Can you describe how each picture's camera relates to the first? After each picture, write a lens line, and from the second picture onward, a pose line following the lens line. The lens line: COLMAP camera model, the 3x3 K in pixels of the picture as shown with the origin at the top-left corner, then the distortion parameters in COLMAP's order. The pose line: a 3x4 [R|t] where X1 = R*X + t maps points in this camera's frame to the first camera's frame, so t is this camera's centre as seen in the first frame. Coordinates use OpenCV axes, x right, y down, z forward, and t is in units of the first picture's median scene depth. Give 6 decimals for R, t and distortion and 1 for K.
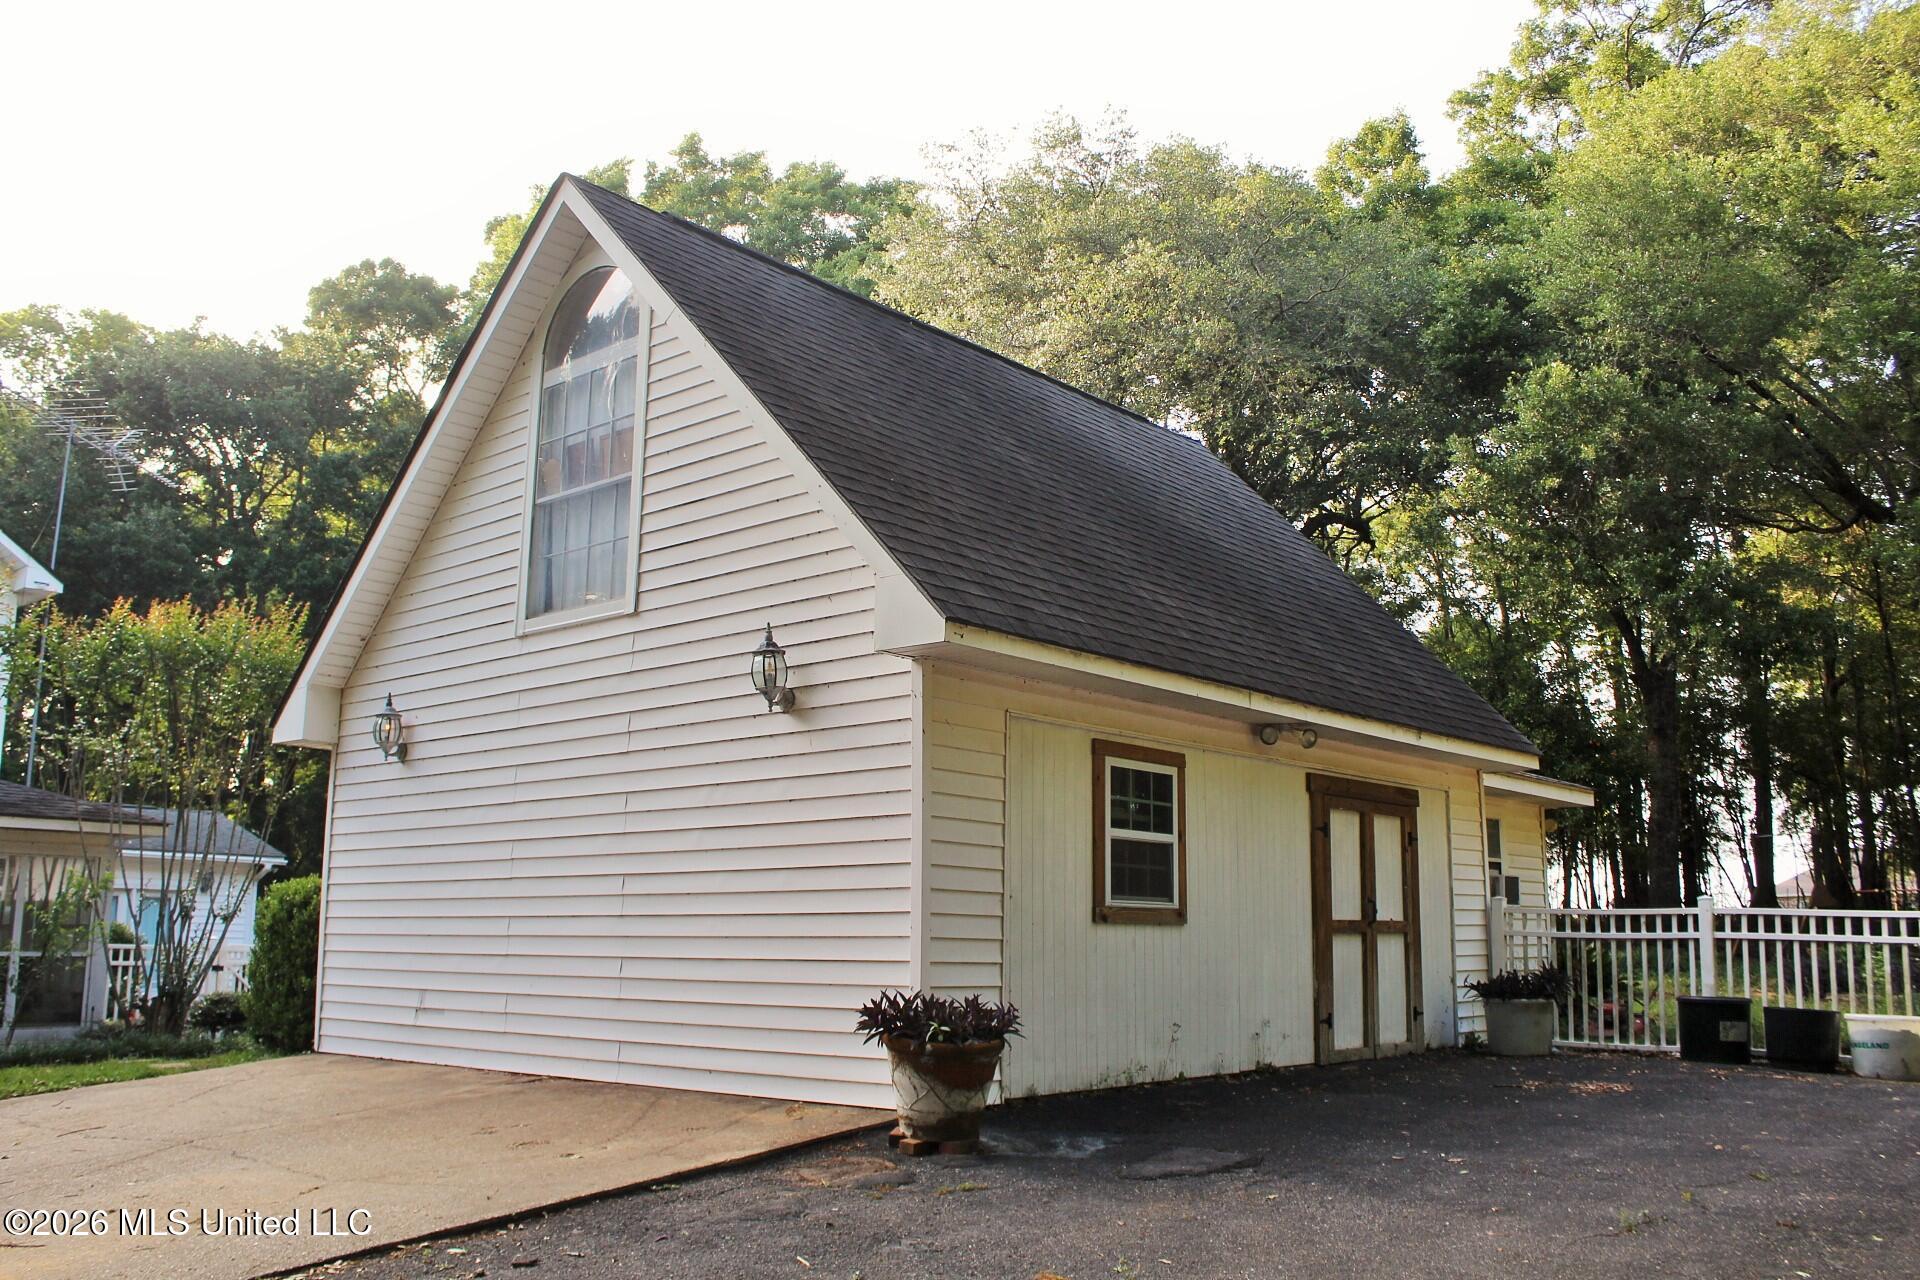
lens RADIAL K [[1672.3, 0, 954.9], [0, 1672.3, 638.1], [0, 0, 1]] dist [-0.157273, 0.152114]
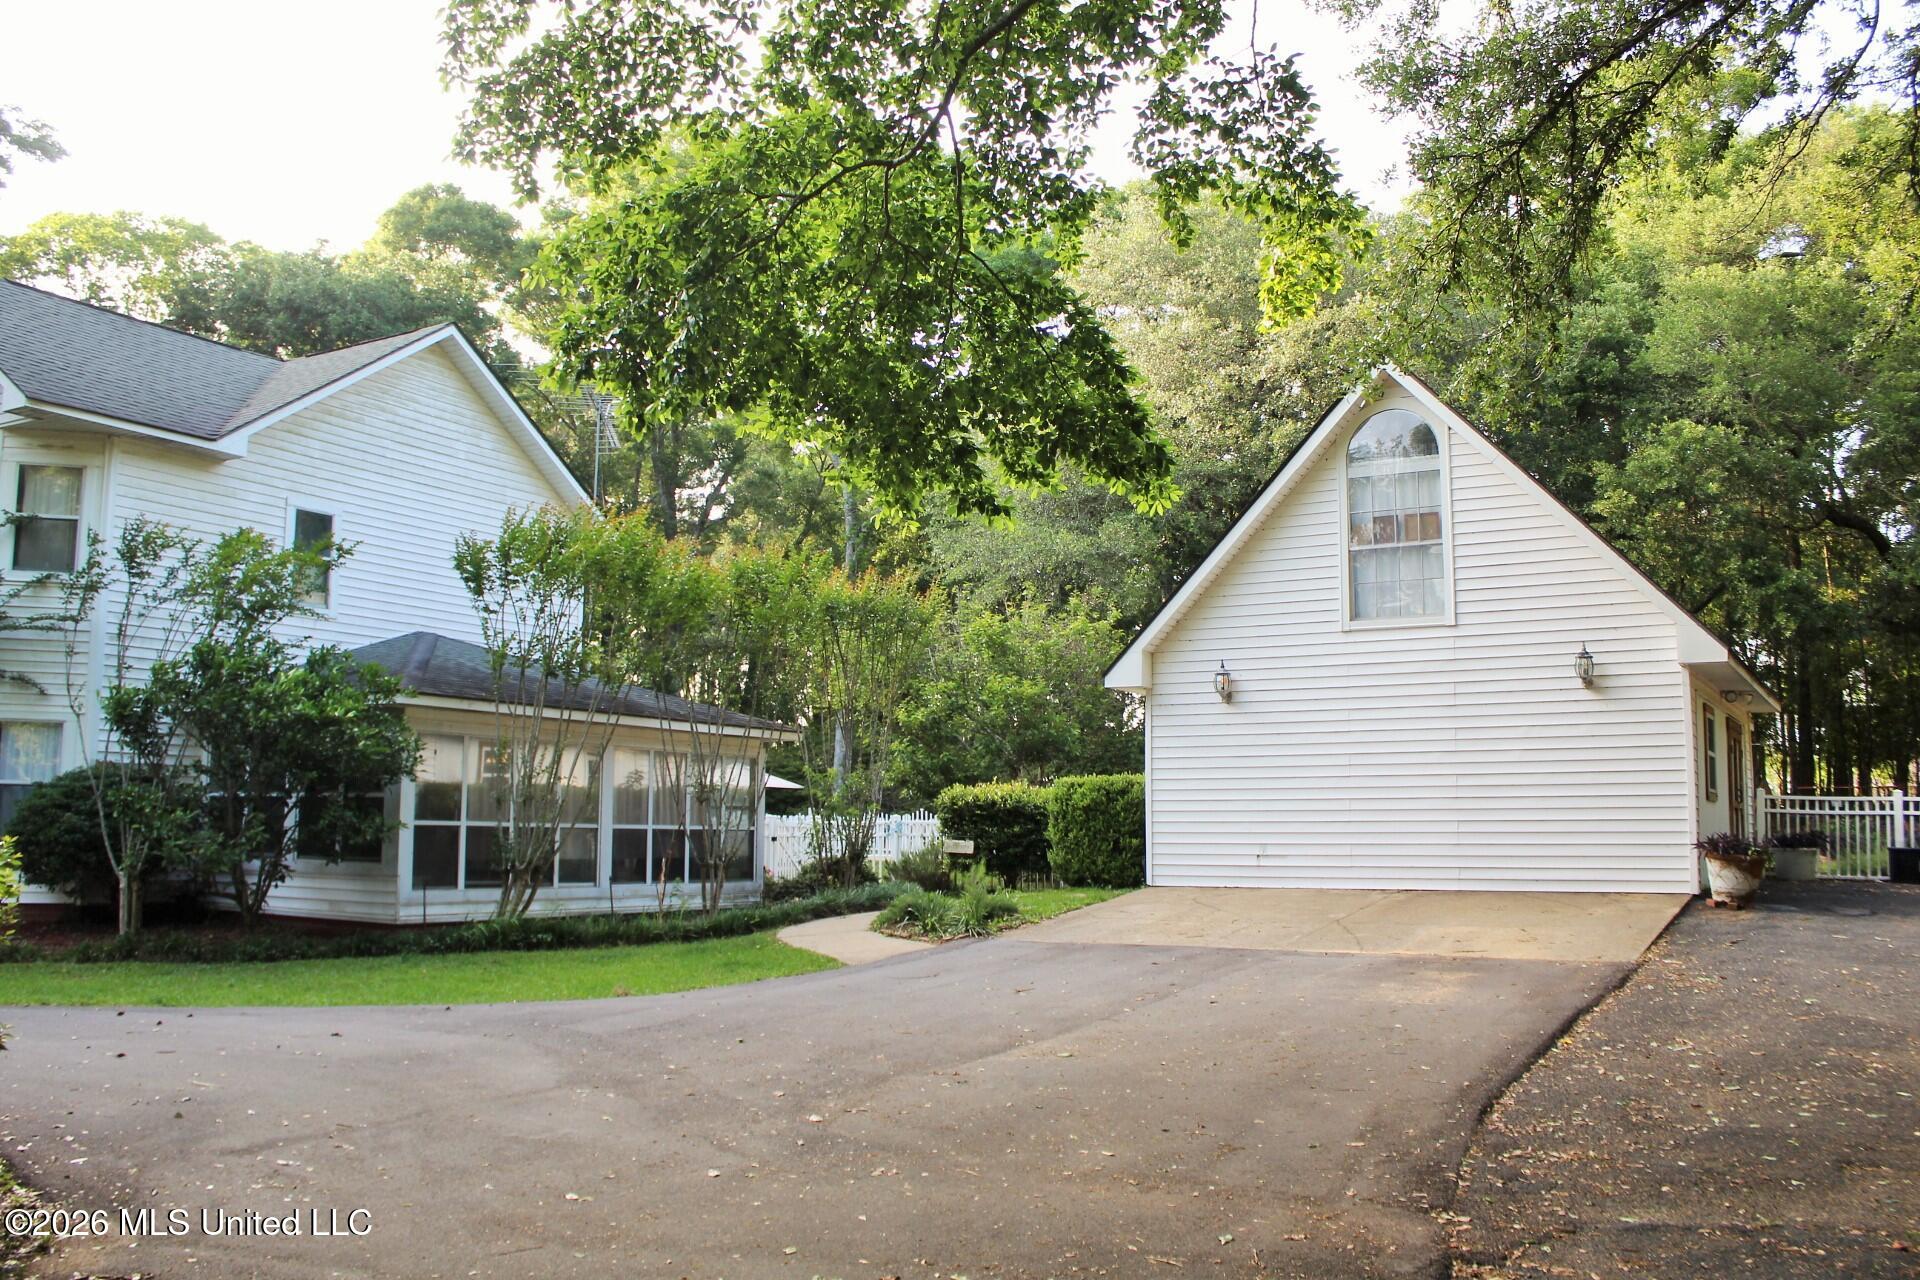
lens RADIAL K [[1672.3, 0, 954.9], [0, 1672.3, 638.1], [0, 0, 1]] dist [-0.157273, 0.152114]
pose [[0.985307, 0.024333, 0.169048, -0.872148], [-0.035975, 0.997161, 0.066153, -0.084526], [-0.166958, -0.071263, 0.983385, -0.536743]]
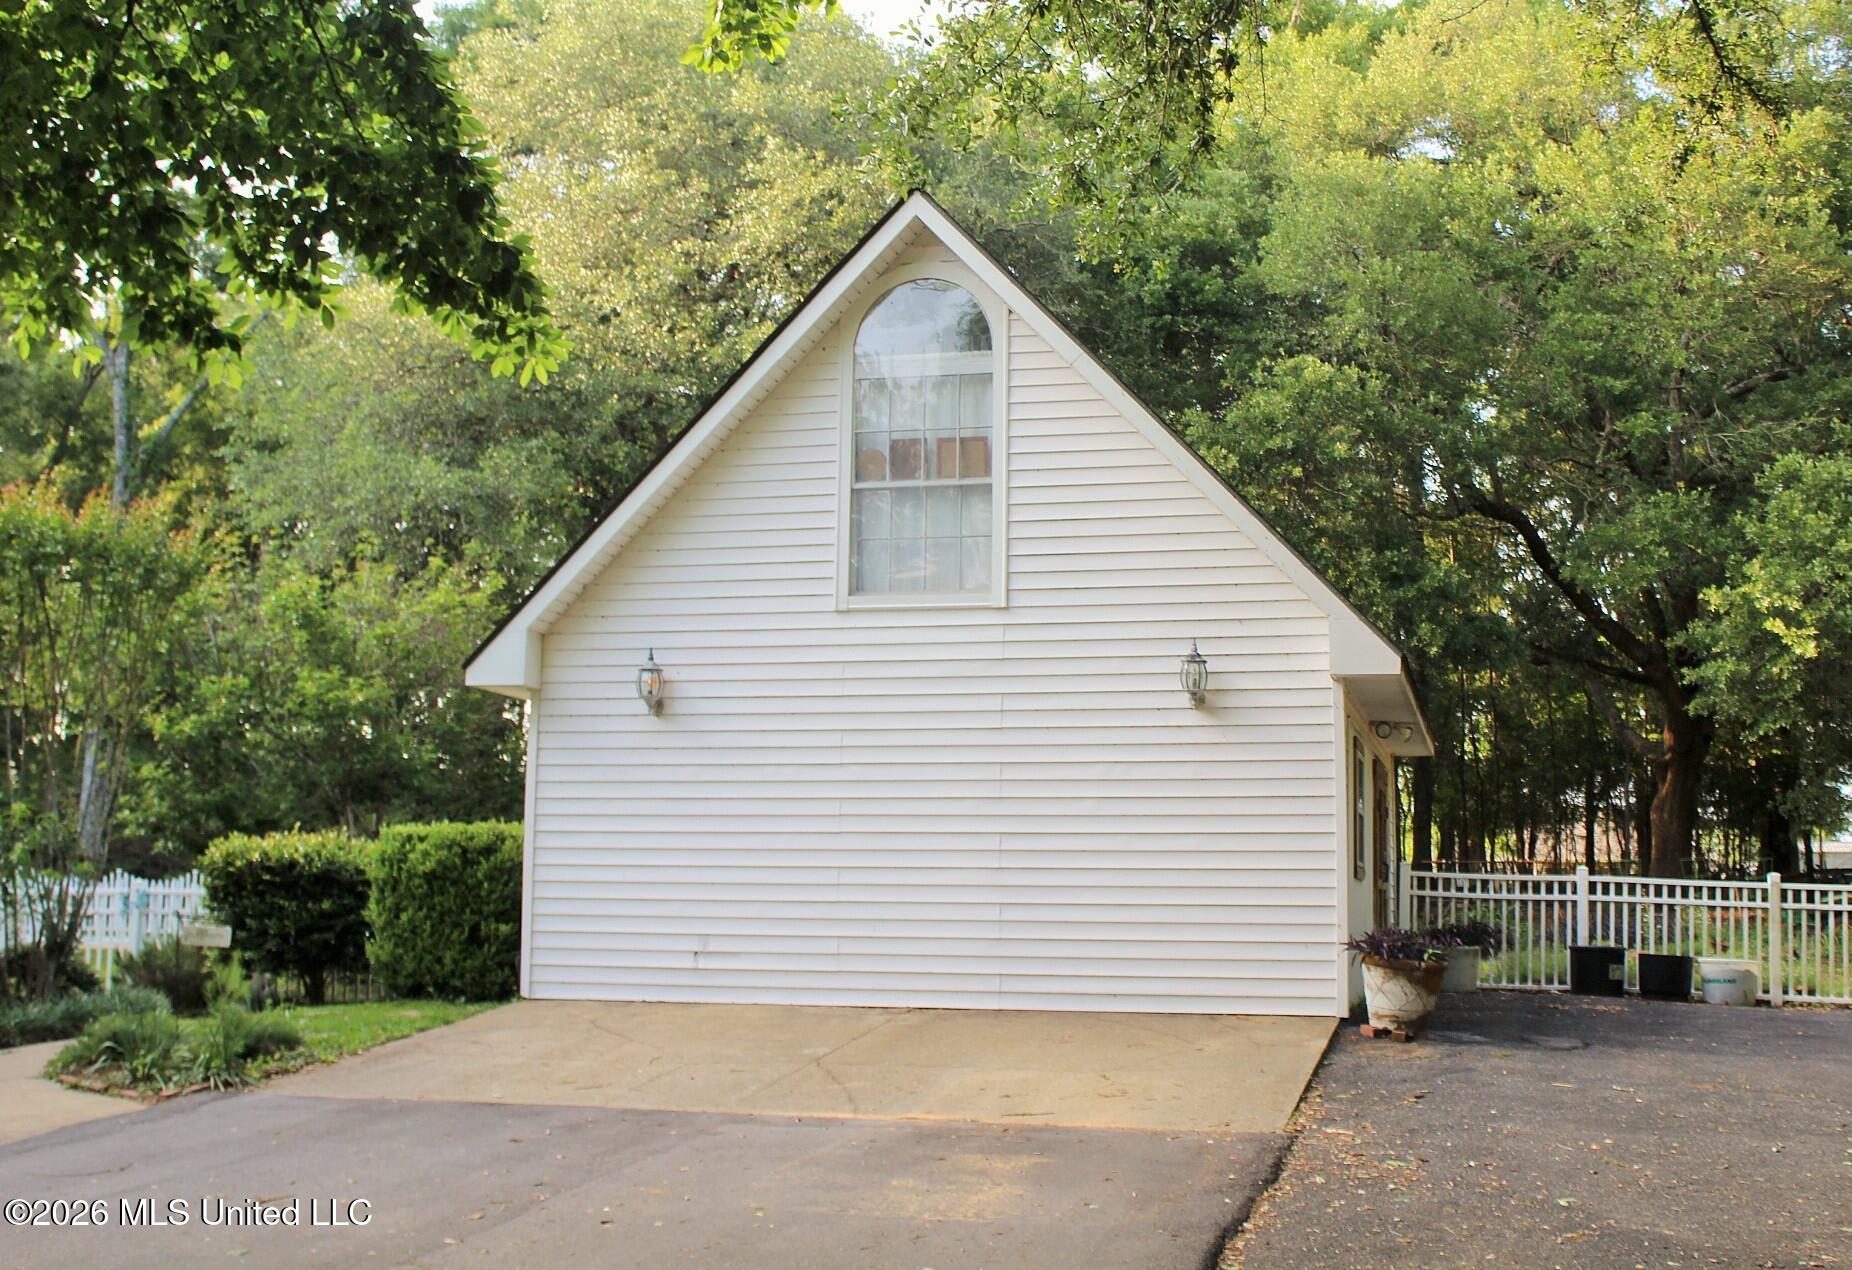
lens RADIAL K [[2225.1, 0, 967.5], [0, 2225.1, 604.6], [0, 0, 1]] dist [-0.084238, 0.009243]
pose [[0.891954, 0.069681, 0.446724, -0.790494], [-0.091792, 0.995384, 0.028015, -0.050566], [-0.442710, -0.065993, 0.894233, -0.324857]]
